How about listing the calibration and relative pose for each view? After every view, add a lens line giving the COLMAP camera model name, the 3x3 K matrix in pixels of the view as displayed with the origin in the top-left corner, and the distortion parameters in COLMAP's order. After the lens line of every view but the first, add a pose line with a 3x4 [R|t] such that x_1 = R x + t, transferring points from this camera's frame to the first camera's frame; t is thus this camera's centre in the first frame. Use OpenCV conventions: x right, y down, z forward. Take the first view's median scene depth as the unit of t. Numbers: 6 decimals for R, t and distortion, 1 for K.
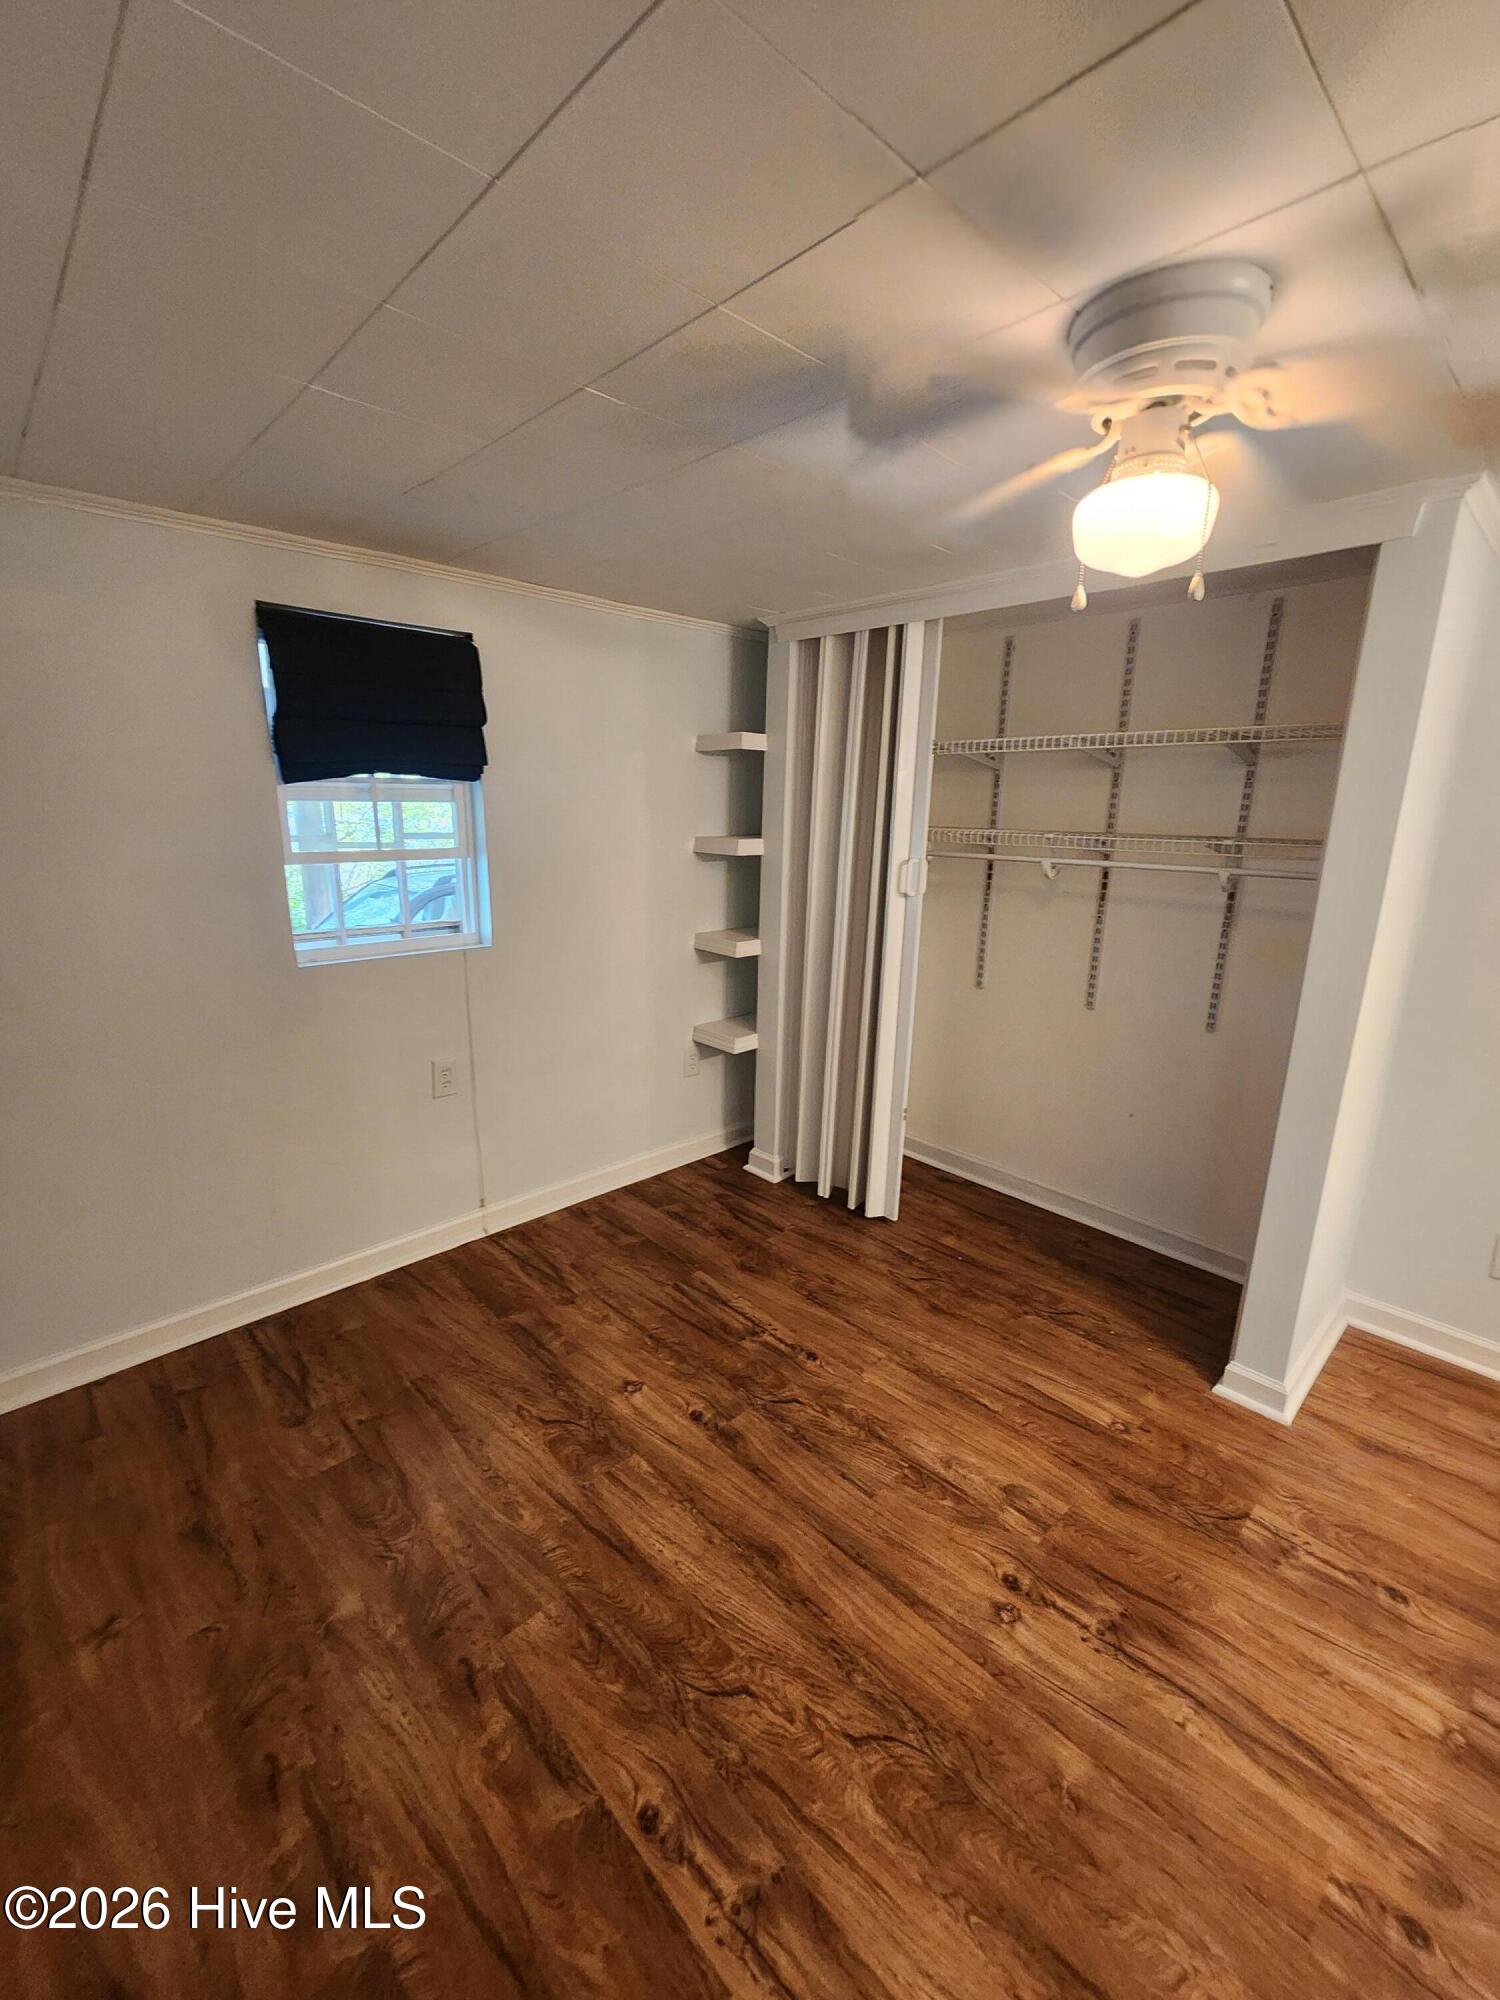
lens RADIAL K [[825.2, 0, 741.2], [0, 825.2, 1003.5], [0, 0, 1]] dist [0.000793, 0.001765]
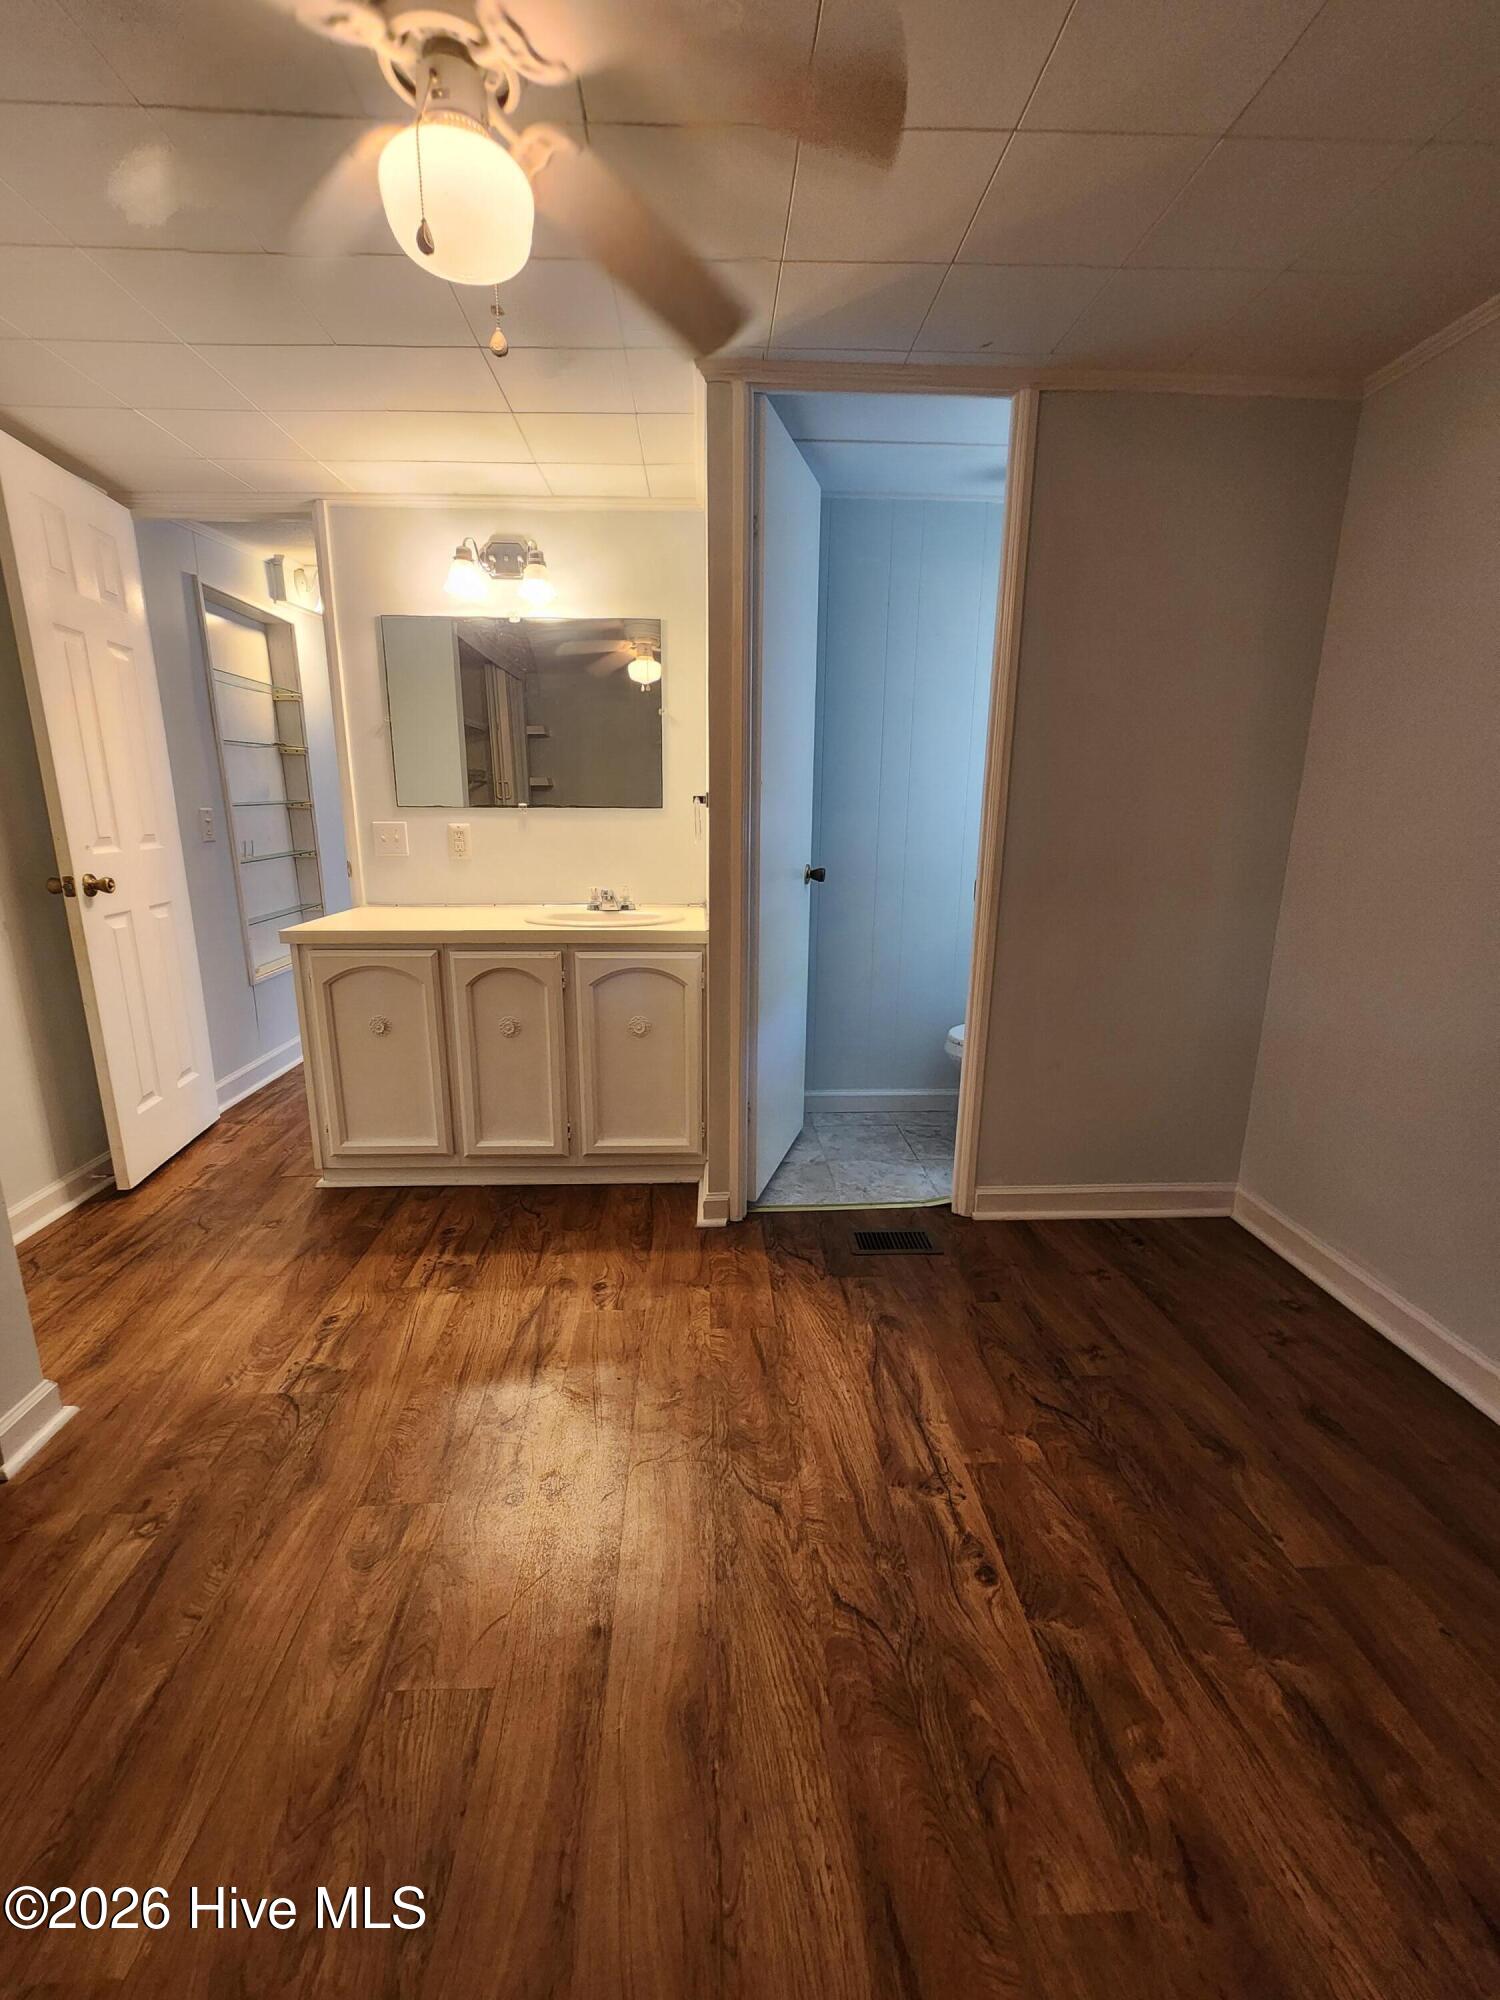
lens RADIAL K [[825.2, 0, 747.6], [0, 825.2, 992.4], [0, 0, 1]] dist [0.000793, 0.001765]
pose [[-0.755450, -0.162213, 0.634809, -0.368289], [0.145105, 0.903390, 0.403524, -0.104982], [-0.638937, 0.396956, -0.658928, 1.381105]]
